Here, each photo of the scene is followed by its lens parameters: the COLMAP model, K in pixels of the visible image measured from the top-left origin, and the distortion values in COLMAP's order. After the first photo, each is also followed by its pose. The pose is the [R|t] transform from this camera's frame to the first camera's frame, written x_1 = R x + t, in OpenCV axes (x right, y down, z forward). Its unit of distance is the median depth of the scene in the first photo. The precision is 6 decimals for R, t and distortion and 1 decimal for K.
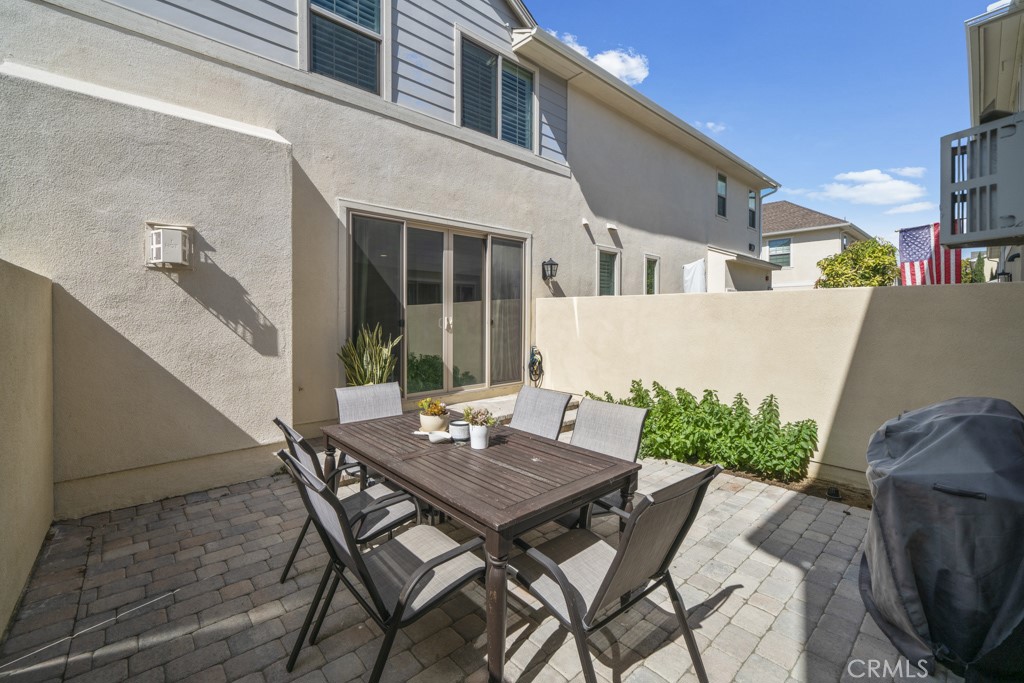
lens RADIAL K [[425.1, 0, 510.0], [0, 425.1, 319.9], [0, 0, 1]] dist [0.001249, 0.000201]
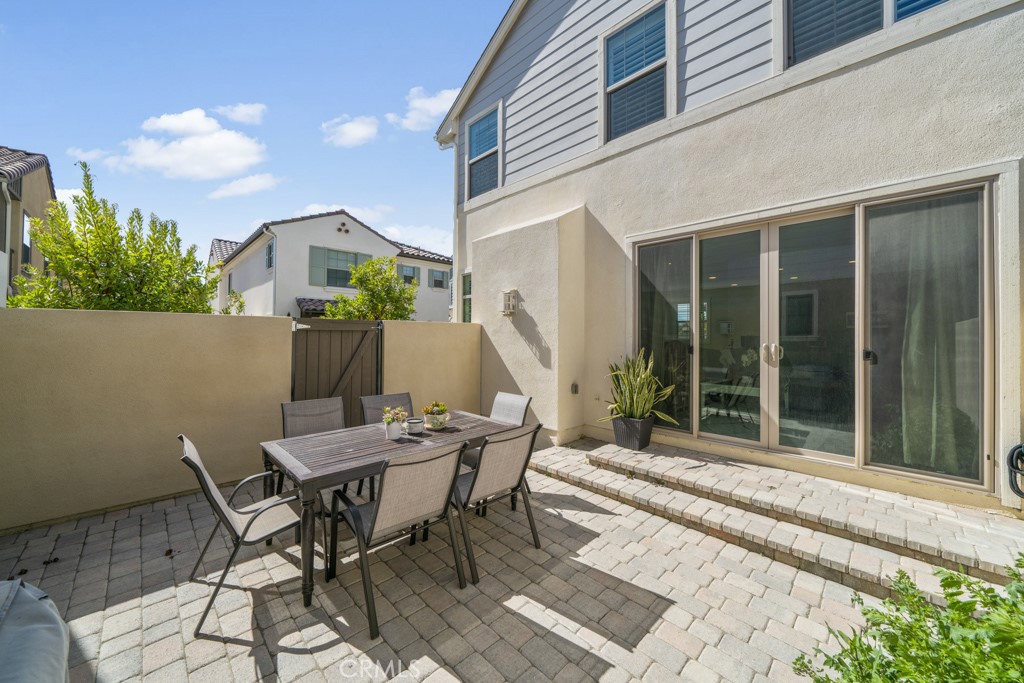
lens RADIAL K [[378.1, 0, 513.4], [0, 378.1, 330.9], [0, 0, 1]] dist [-0.001743, -0.000148]
pose [[0.051730, -0.018467, -0.998490, 0.572987], [-0.015533, 0.999693, -0.019294, -0.012503], [0.998540, 0.016508, 0.051427, 0.649690]]
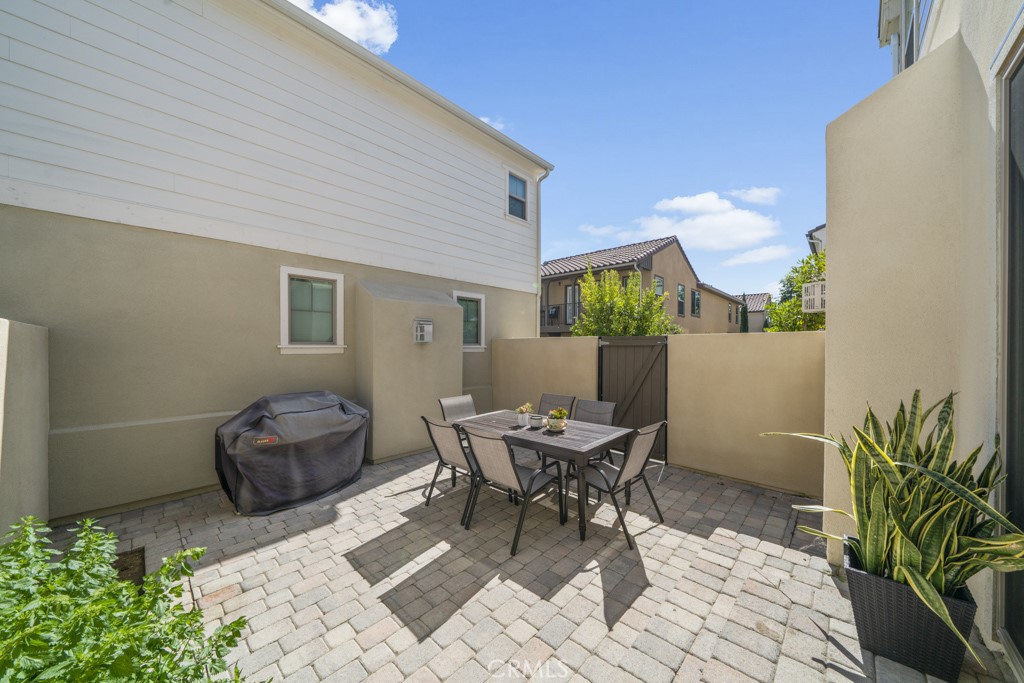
lens RADIAL K [[363.1, 0, 513.9], [0, 363.1, 349.3], [0, 0, 1]] dist [-0.000645, -0.000050]
pose [[-0.996041, -0.002967, -0.088848, 0.055258], [-0.004776, 0.999785, 0.020158, -0.033305], [0.088769, 0.020503, -0.995841, 1.279921]]
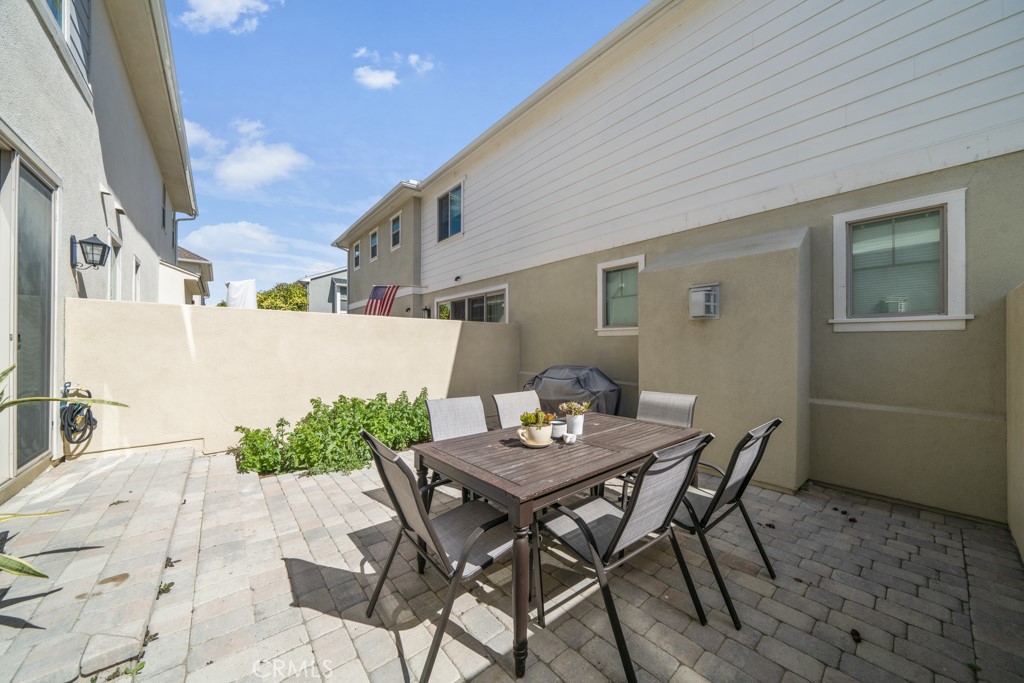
lens RADIAL K [[348.2, 0, 497.0], [0, 348.2, 341.9], [0, 0, 1]] dist [-0.000008, 0.000023]
pose [[0.054601, 0.002245, 0.998506, -0.531294], [0.007930, 0.999965, -0.002682, 0.019985], [-0.998477, 0.008064, 0.054581, 0.574457]]
